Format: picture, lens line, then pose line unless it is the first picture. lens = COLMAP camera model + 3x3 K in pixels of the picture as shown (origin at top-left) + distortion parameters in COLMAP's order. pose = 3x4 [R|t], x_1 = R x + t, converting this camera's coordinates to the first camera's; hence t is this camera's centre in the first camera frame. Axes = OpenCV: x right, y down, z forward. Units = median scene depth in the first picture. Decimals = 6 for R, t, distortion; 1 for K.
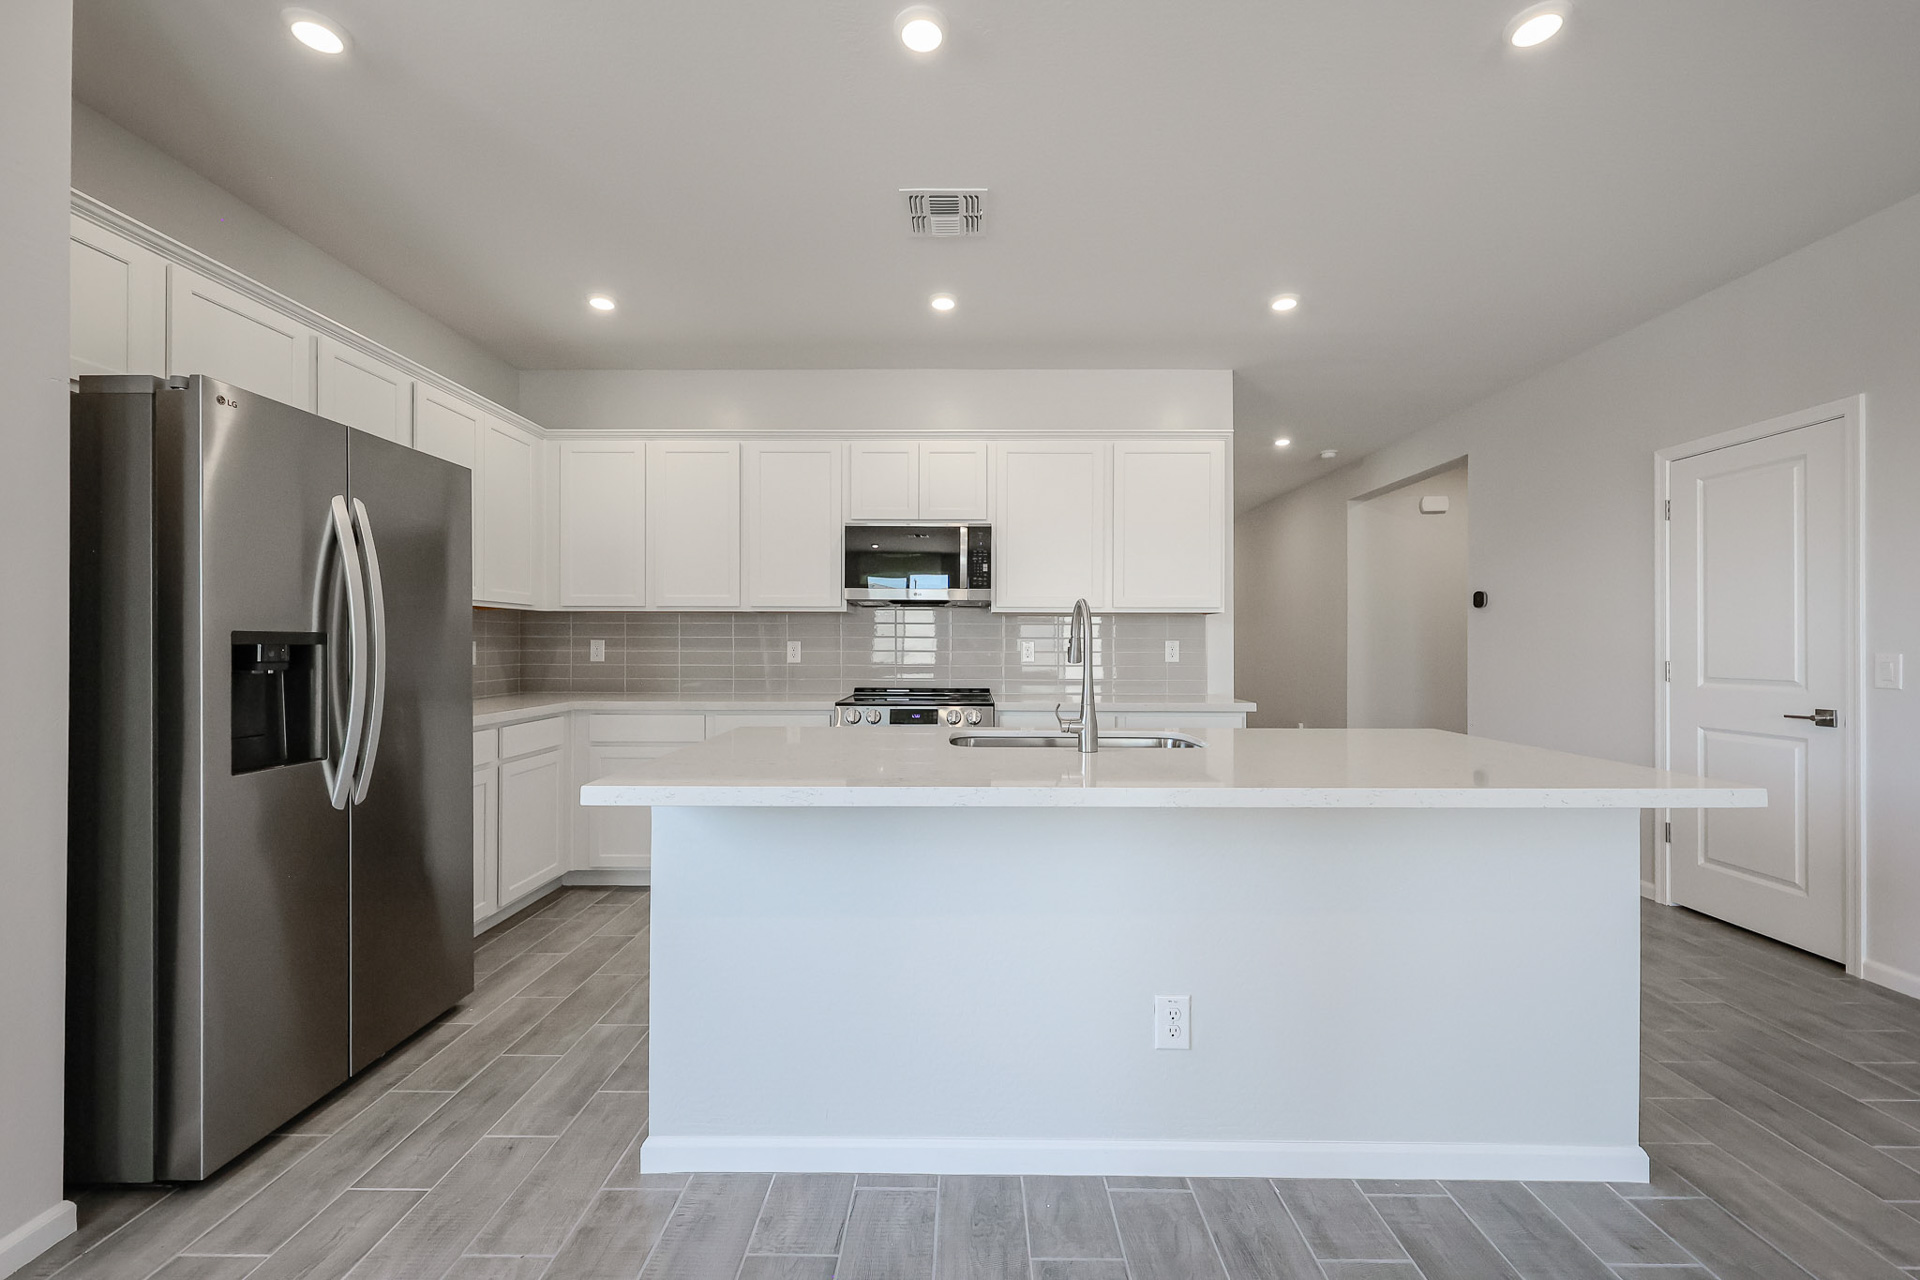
lens RADIAL K [[777.7, 0, 960.0], [0, 777.7, 640.0], [0, 0, 1]] dist [-0.002076, -0.000148]
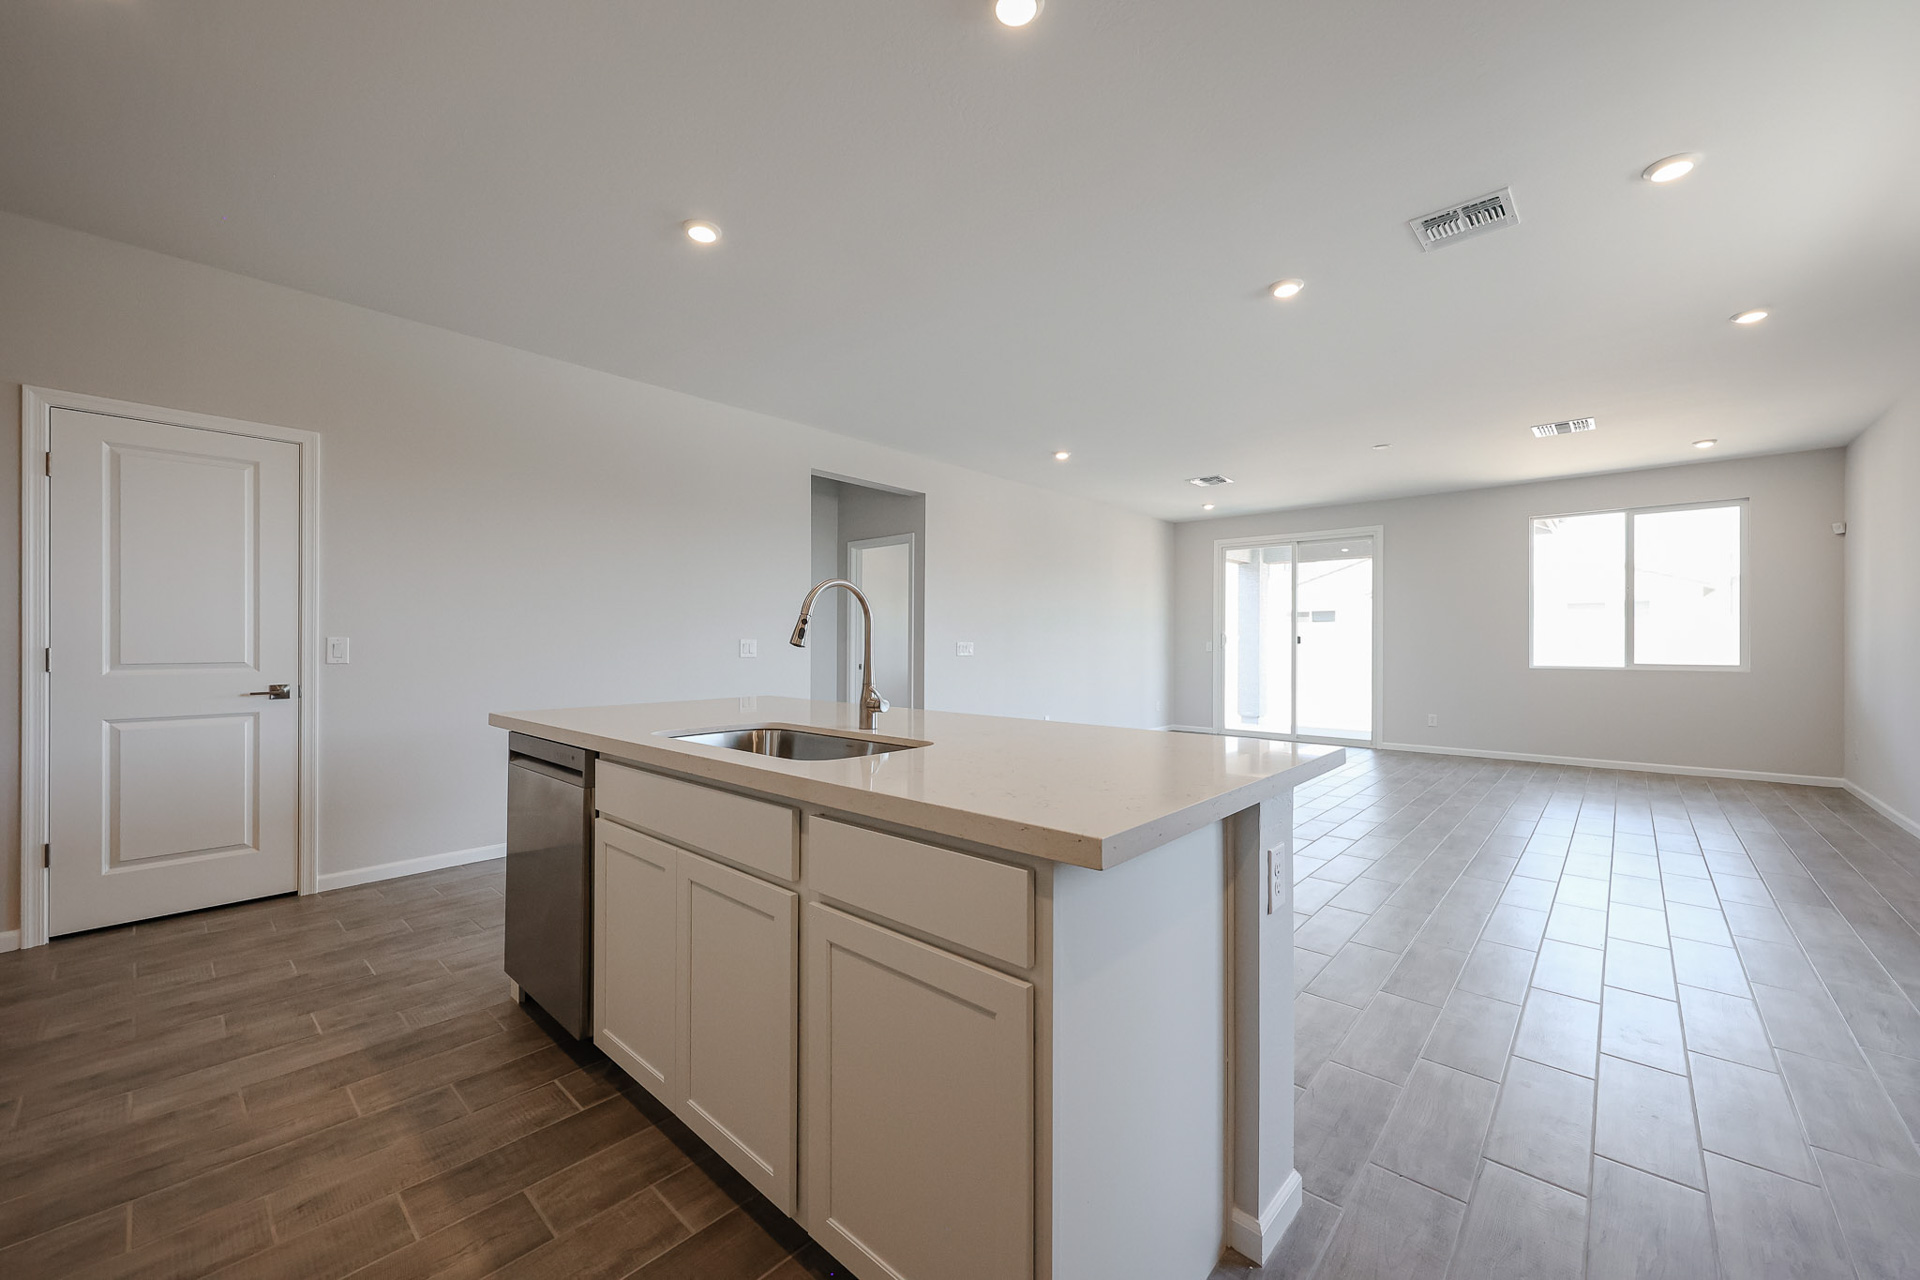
lens RADIAL K [[738.8, 0, 966.1], [0, 738.8, 641.0], [0, 0, 1]] dist [0.001581, 0.000196]
pose [[-0.751641, -0.003983, 0.659560, -0.314496], [-0.007736, 0.999966, -0.002778, 0.013710], [-0.659527, -0.007191, -0.751646, 0.879681]]
